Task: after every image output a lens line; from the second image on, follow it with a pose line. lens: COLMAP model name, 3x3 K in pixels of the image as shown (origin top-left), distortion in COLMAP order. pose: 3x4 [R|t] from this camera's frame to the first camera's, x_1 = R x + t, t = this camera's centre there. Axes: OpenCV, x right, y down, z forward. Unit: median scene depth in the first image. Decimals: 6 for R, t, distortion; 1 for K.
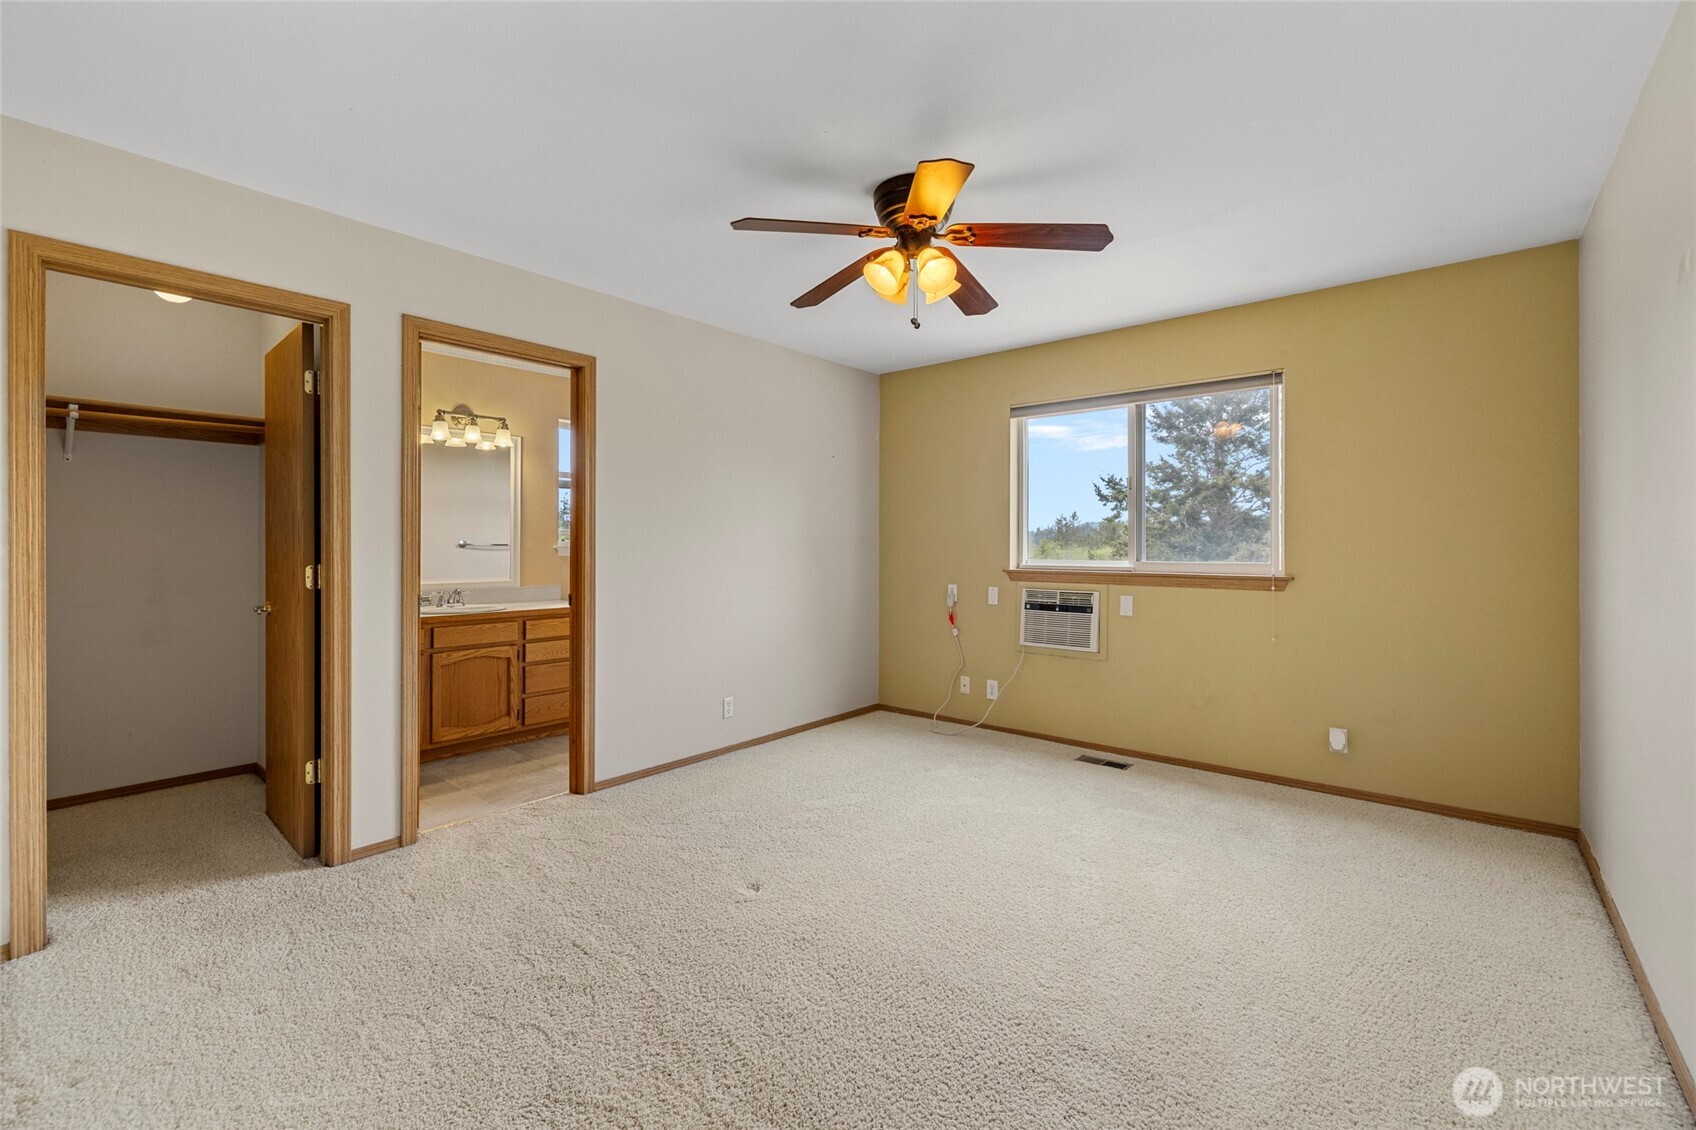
lens RADIAL K [[715.5, 0, 845.3], [0, 715.5, 553.0], [0, 0, 1]] dist [0.002137, -0.000414]
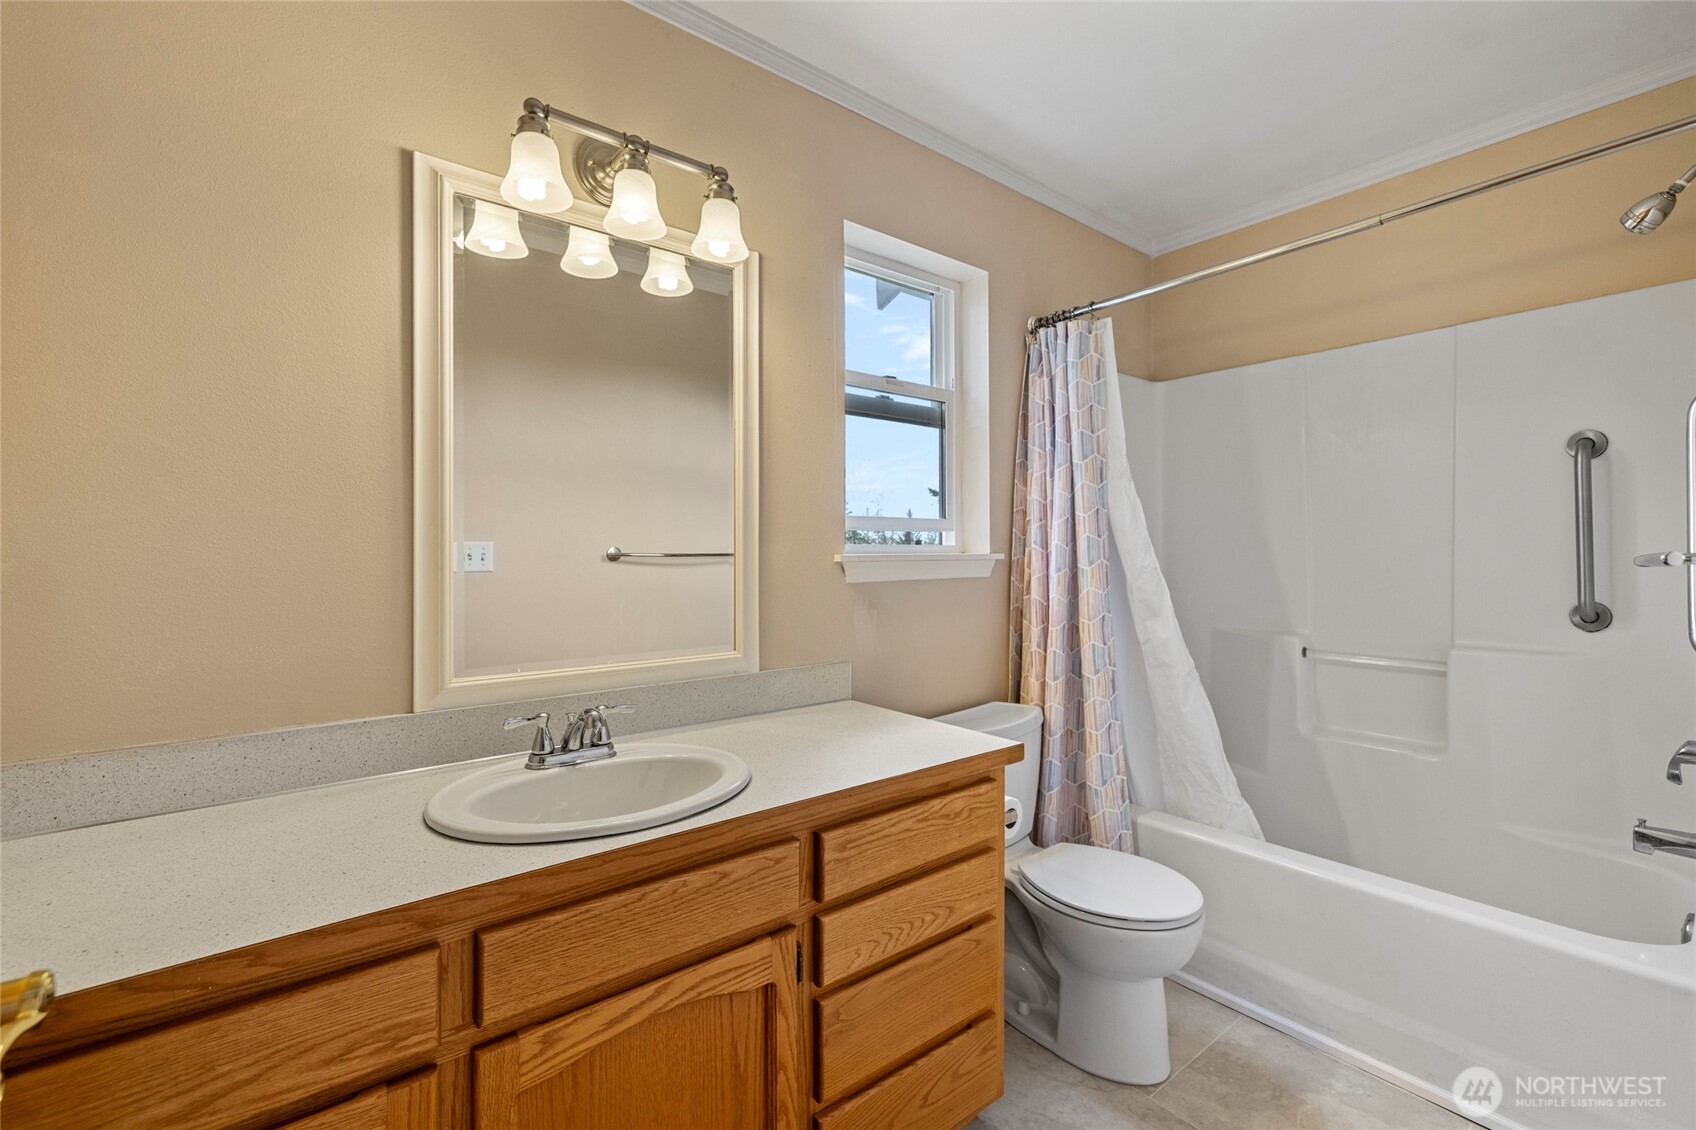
lens RADIAL K [[715.5, 0, 838.8], [0, 715.5, 560.5], [0, 0, 1]] dist [0.002137, -0.000414]
pose [[0.981594, -0.006728, -0.190859, -0.386850], [0.006505, 0.999977, -0.001794, -0.008050], [0.190866, 0.000520, 0.981616, 0.732891]]
